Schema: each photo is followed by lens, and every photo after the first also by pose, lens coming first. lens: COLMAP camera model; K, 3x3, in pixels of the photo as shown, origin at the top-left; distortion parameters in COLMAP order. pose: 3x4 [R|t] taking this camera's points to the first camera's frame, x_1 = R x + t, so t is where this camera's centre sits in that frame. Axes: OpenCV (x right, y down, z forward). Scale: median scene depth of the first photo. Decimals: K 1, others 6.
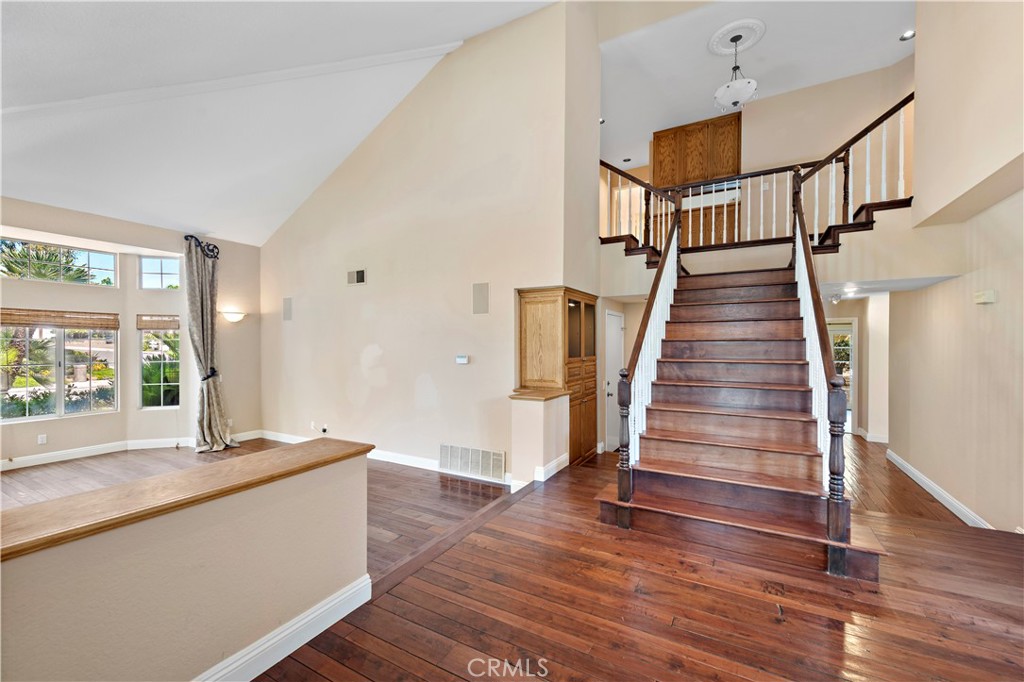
lens RADIAL K [[417.4, 0, 512.4], [0, 417.4, 345.8], [0, 0, 1]] dist [0.010788, -0.000546]
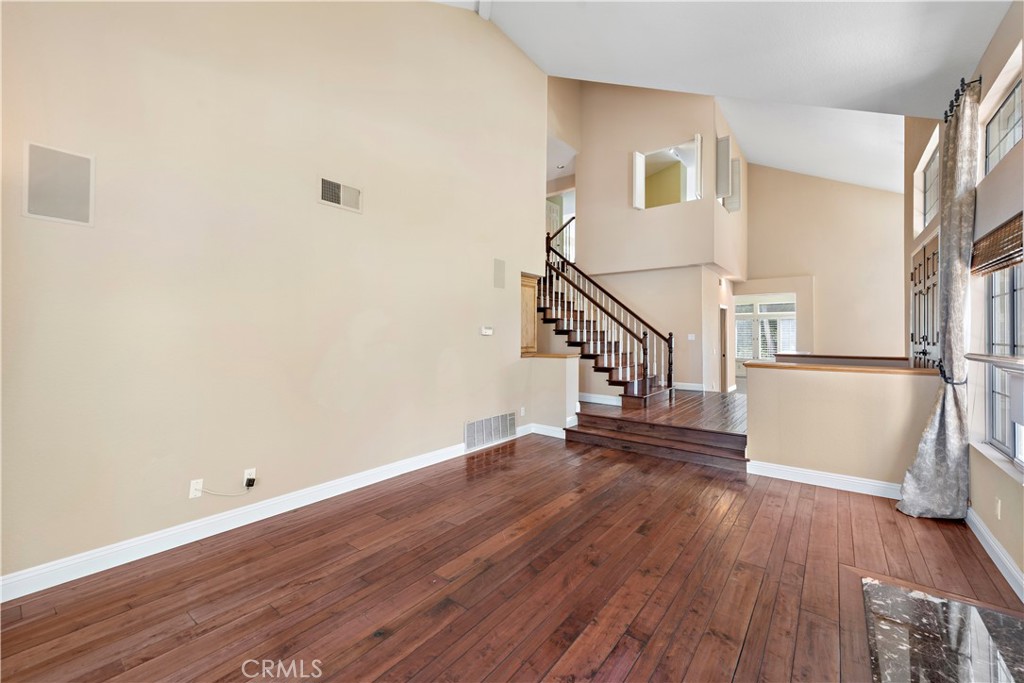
lens RADIAL K [[404.8, 0, 508.7], [0, 404.8, 345.4], [0, 0, 1]] dist [0.008785, -0.000066]
pose [[0.168414, -0.021845, 0.985474, -0.847022], [0.006492, 0.999757, 0.021052, 0.037852], [-0.985695, 0.002853, 0.168515, 0.626434]]
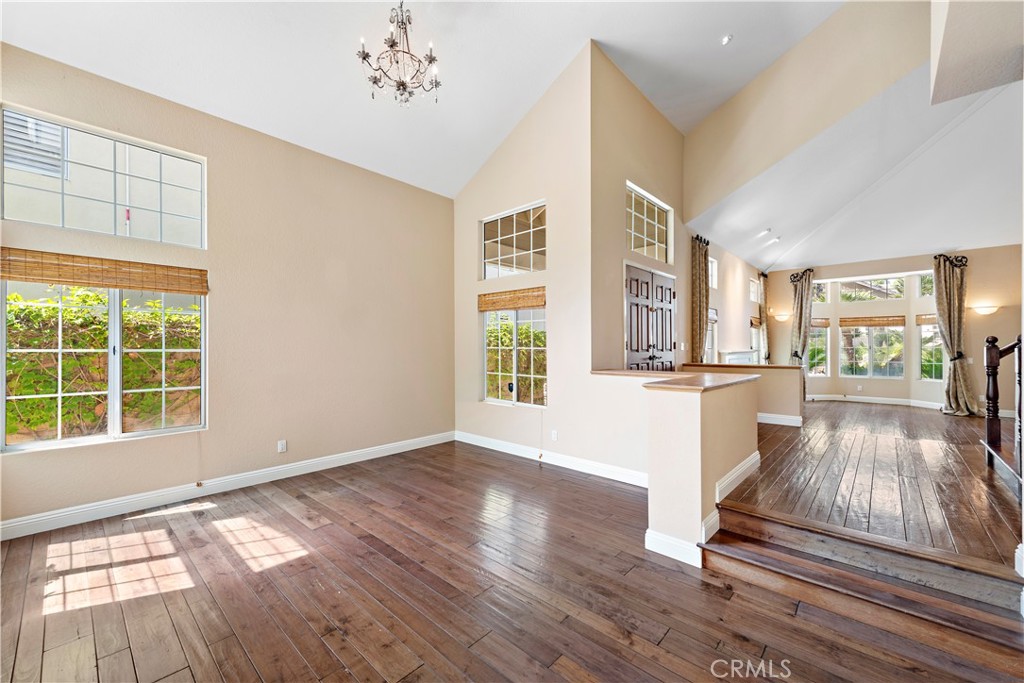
lens RADIAL K [[404.8, 0, 508.7], [0, 404.8, 345.4], [0, 0, 1]] dist [0.008785, -0.000066]
pose [[-0.235202, -0.006041, -0.971928, 0.847626], [-0.005381, 0.999973, -0.004913, 0.047207], [0.971932, 0.004074, -0.235228, -0.051550]]
